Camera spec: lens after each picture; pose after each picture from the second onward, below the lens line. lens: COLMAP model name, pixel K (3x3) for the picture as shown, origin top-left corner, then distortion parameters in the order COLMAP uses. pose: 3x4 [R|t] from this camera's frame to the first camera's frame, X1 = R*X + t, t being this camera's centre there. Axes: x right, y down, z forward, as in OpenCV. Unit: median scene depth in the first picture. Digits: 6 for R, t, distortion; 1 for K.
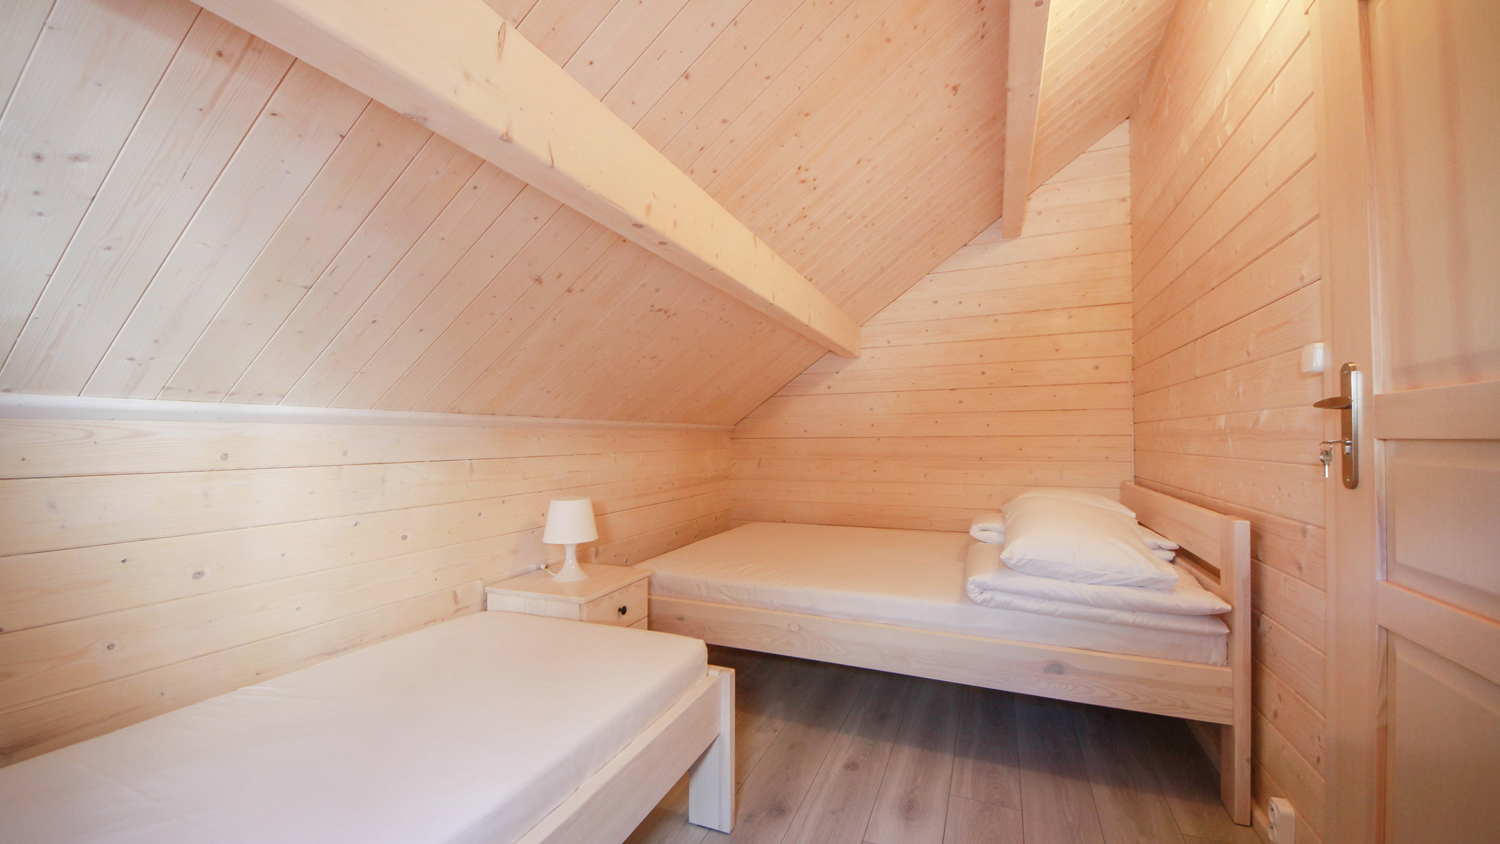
lens RADIAL K [[573.3, 0, 750.0], [0, 573.3, 422.0], [0, 0, 1]] dist [-0.000911, -0.000204]
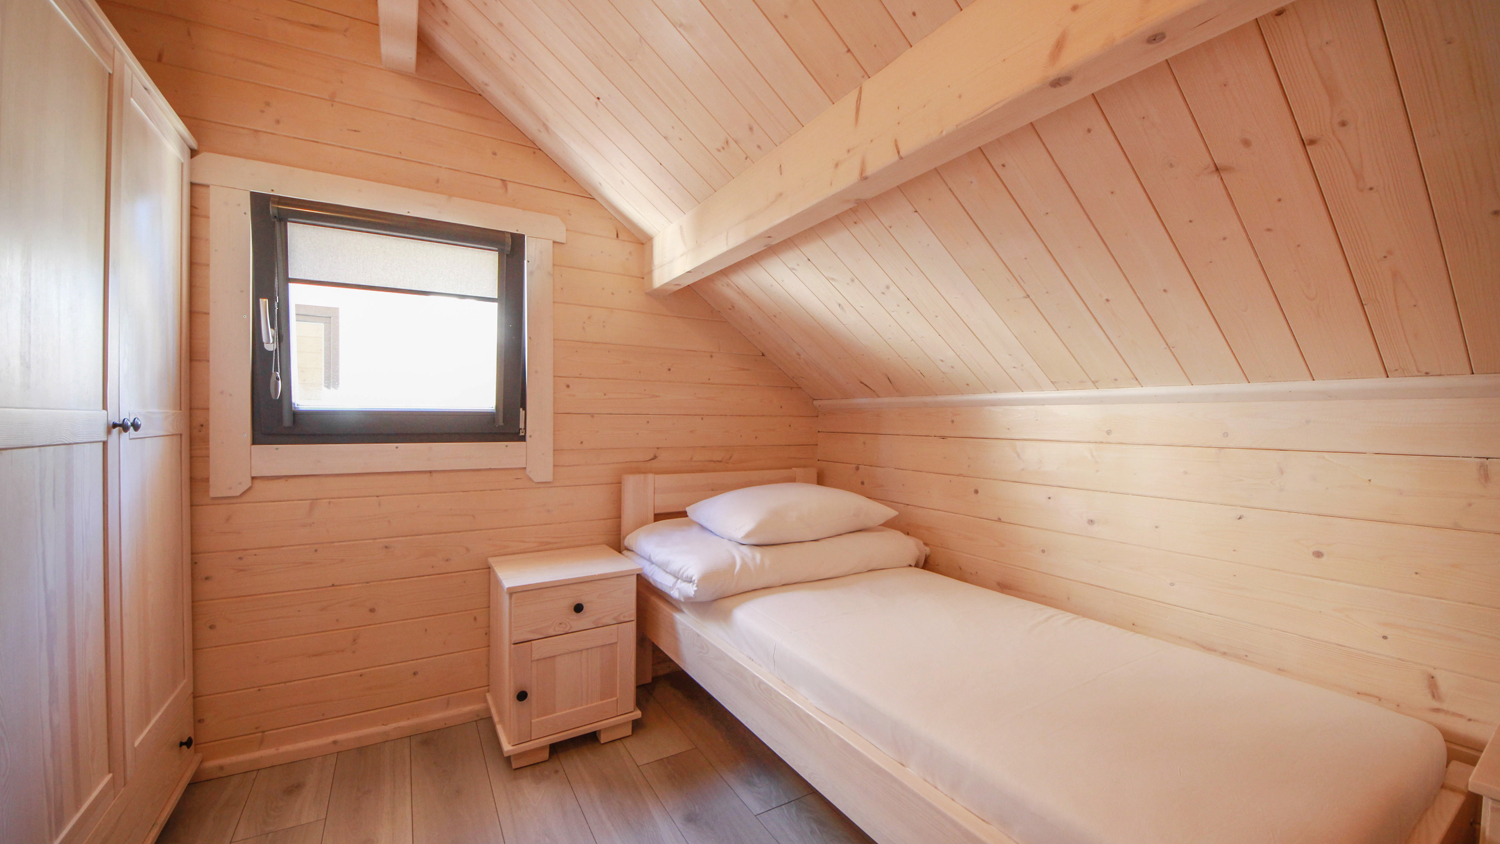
lens RADIAL K [[573.3, 0, 750.0], [0, 573.3, 422.0], [0, 0, 1]] dist [-0.000911, -0.000204]
pose [[-0.594578, 0.005420, -0.804020, 0.511751], [0.021386, 0.999730, -0.009076, 0.031481], [0.803754, -0.022592, -0.594533, 1.072202]]
